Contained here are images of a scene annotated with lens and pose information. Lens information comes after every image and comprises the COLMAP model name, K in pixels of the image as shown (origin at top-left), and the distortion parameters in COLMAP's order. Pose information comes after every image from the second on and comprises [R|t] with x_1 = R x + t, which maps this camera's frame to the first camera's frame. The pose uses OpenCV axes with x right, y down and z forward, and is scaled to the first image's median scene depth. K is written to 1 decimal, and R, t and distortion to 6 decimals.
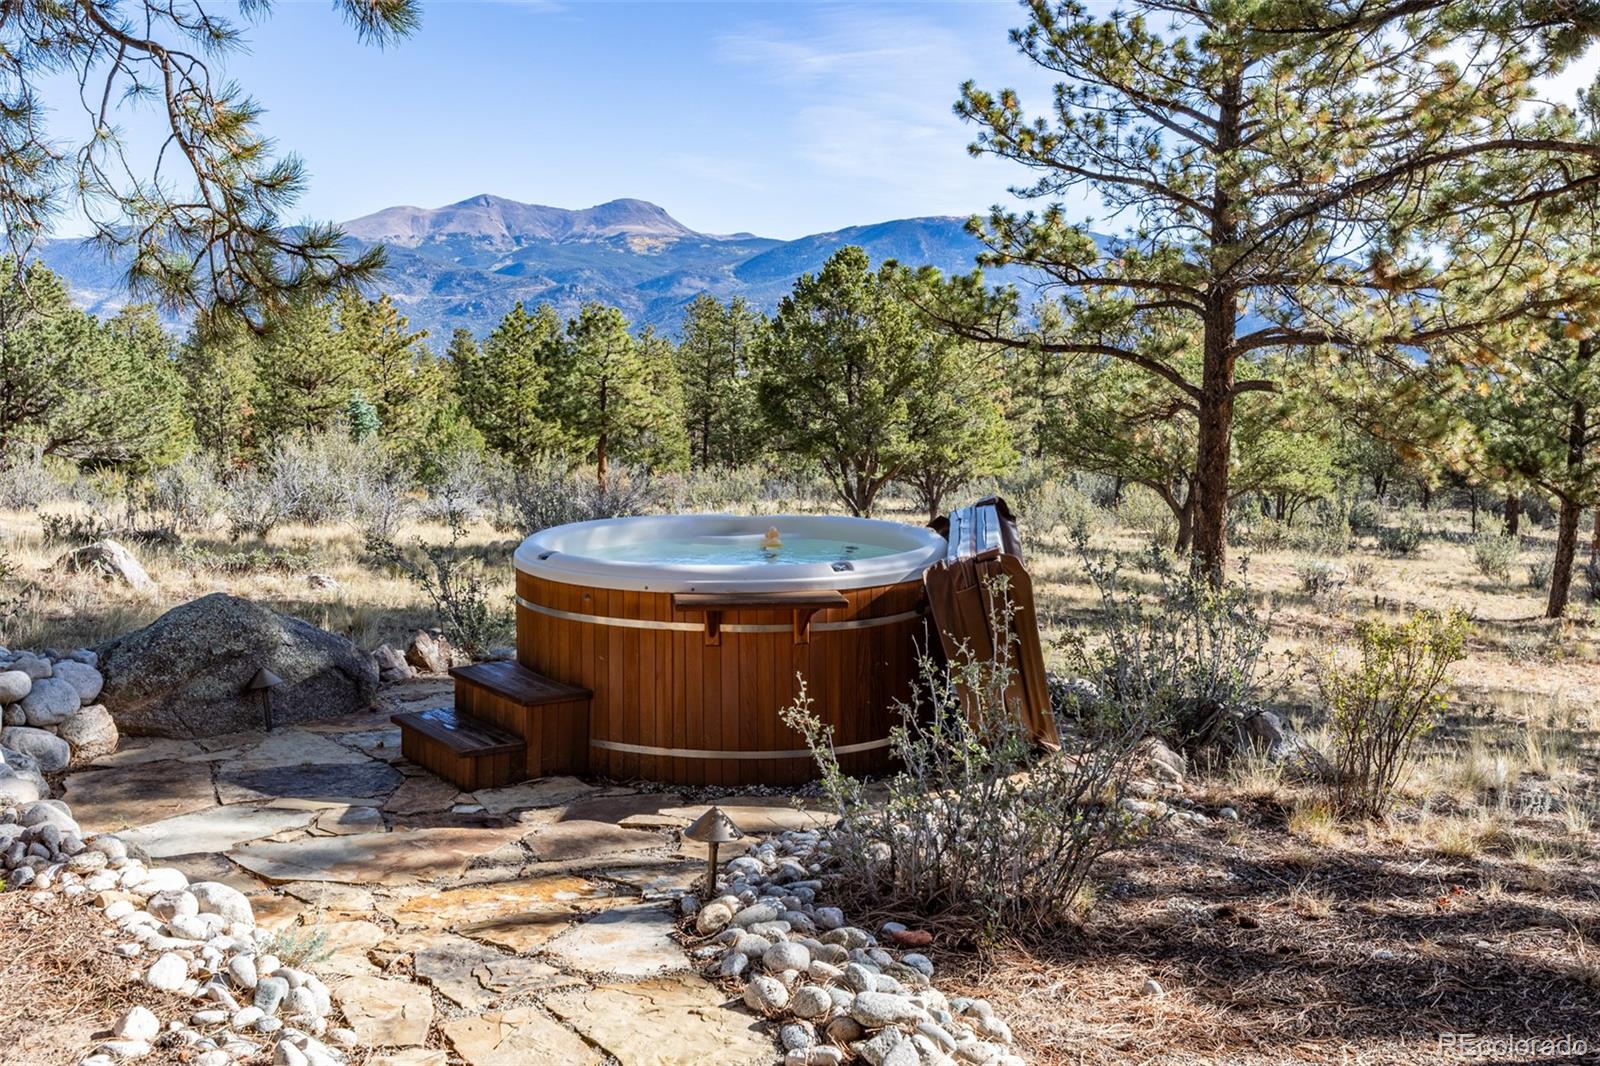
lens RADIAL K [[1536.7, 0, 787.8], [0, 1536.7, 532.1], [0, 0, 1]] dist [0.003020, 0.000000]
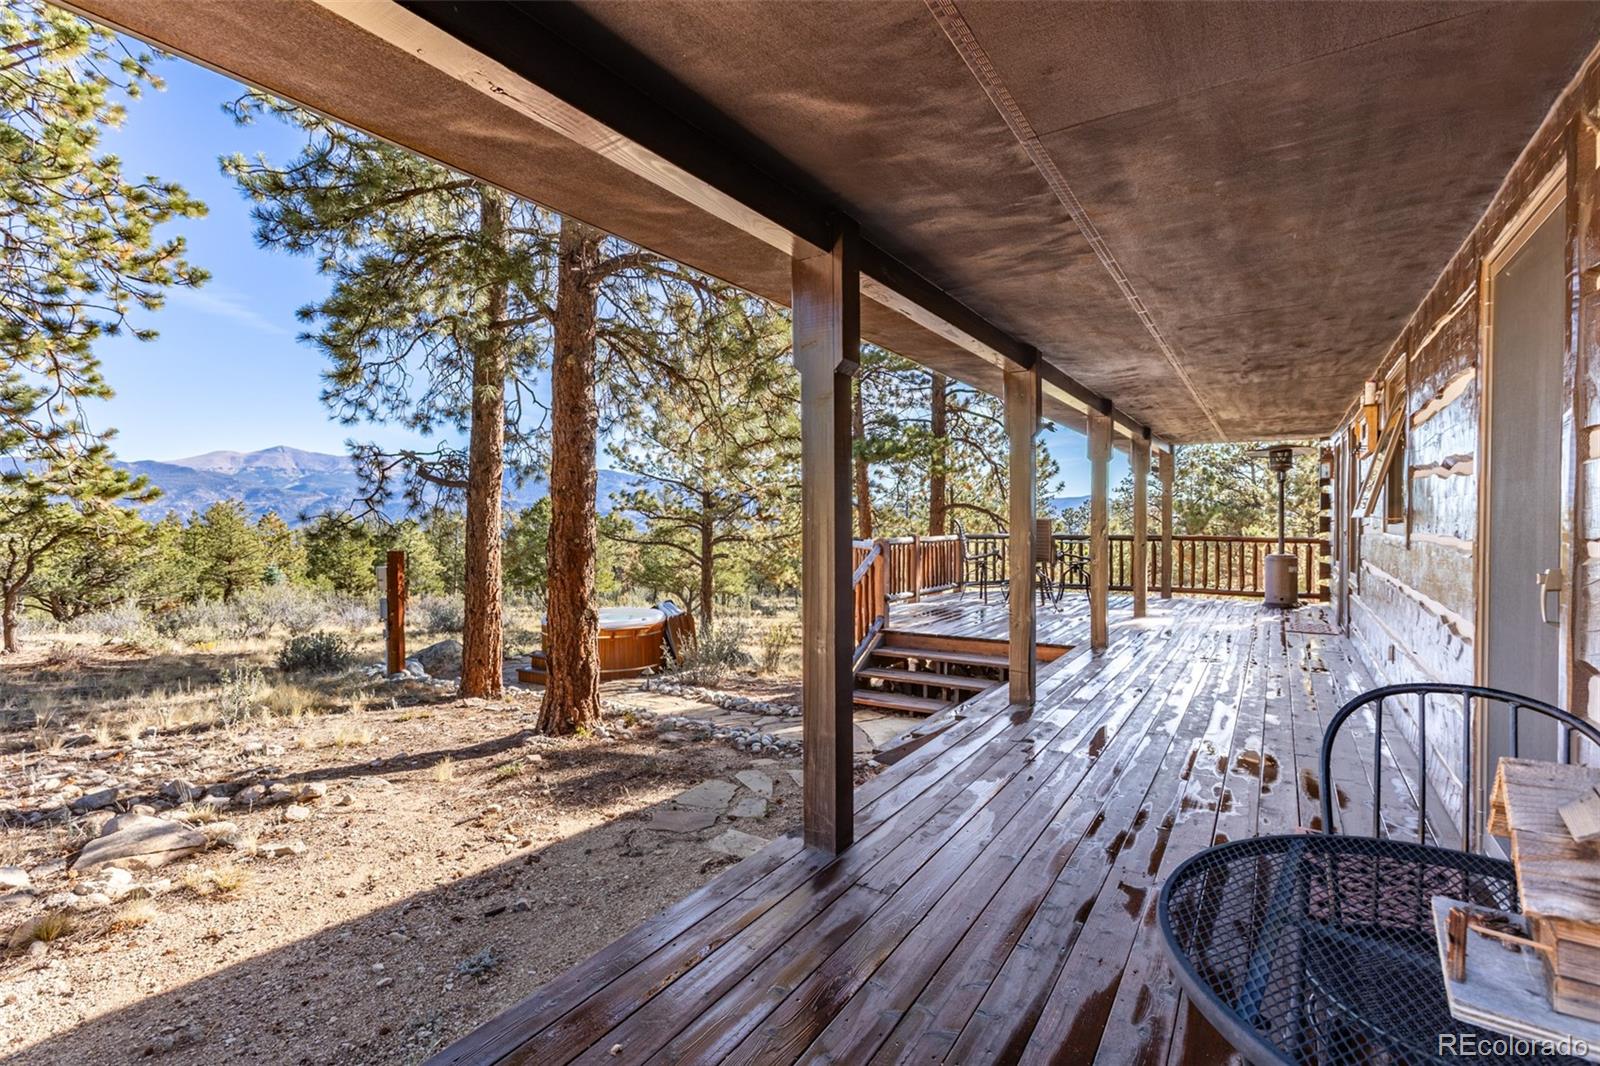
lens RADIAL K [[726.5, 0, 792.9], [0, 726.5, 528.5], [0, 0, 1]] dist [-0.012250, 0.000551]
pose [[0.914221, -0.008900, 0.405117, -0.100305], [0.057418, 0.992517, -0.107769, 0.004795], [-0.401126, 0.121786, 0.907891, -0.232886]]
